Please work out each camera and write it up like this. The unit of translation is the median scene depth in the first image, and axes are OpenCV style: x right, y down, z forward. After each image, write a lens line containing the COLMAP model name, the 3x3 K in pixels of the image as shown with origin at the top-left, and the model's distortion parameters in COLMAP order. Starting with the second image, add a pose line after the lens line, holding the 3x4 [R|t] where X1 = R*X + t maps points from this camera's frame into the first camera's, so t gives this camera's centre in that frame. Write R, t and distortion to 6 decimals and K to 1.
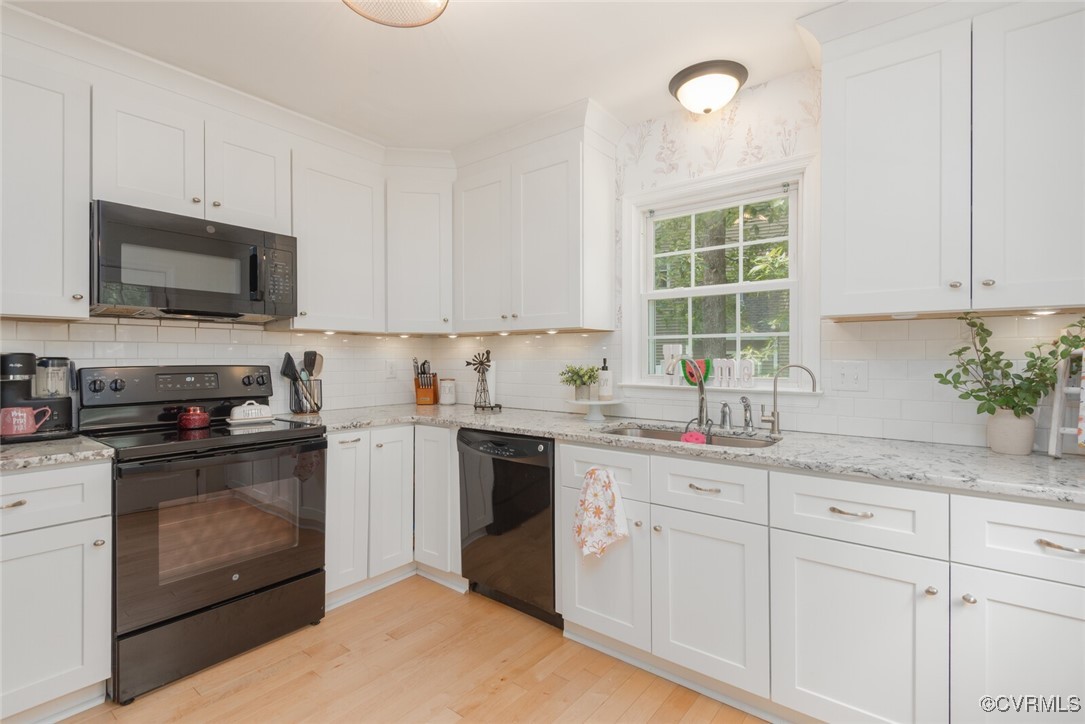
lens RADIAL K [[504.3, 0, 550.8], [0, 504.3, 362.1], [0, 0, 1]] dist [0.028832, -0.018079]
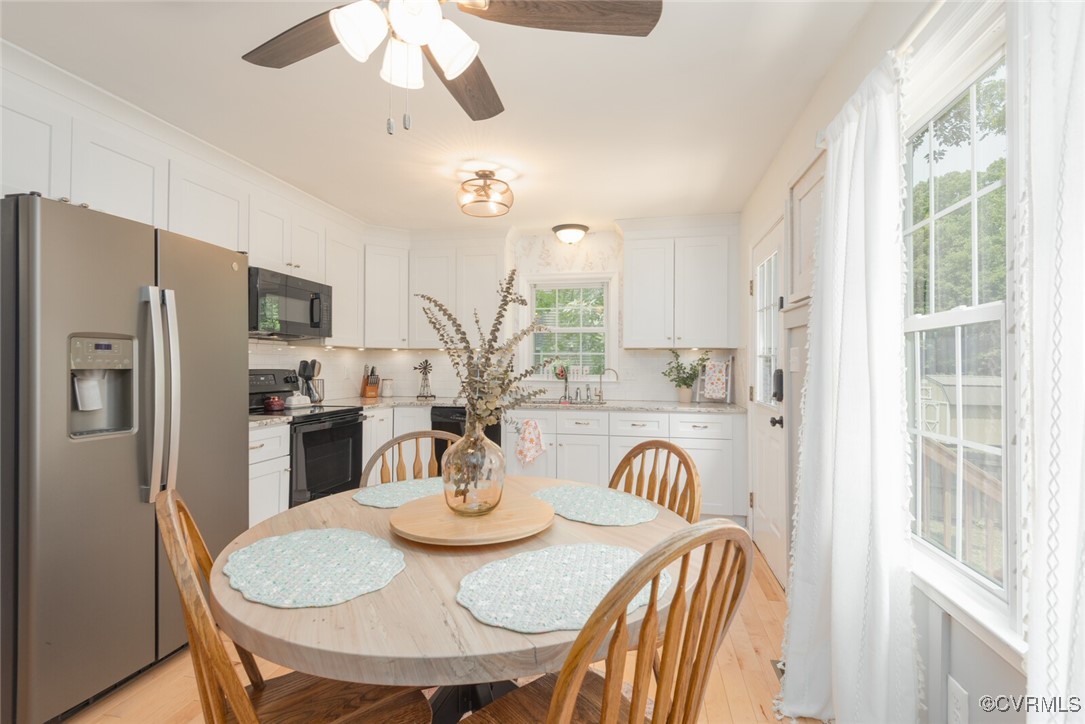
lens RADIAL K [[504.3, 0, 550.8], [0, 504.3, 362.1], [0, 0, 1]] dist [0.028832, -0.018079]
pose [[0.889048, 0.006101, 0.457774, -0.690894], [-0.000224, 0.999917, -0.012892, 0.004865], [-0.457814, 0.011359, 0.888975, -0.759955]]
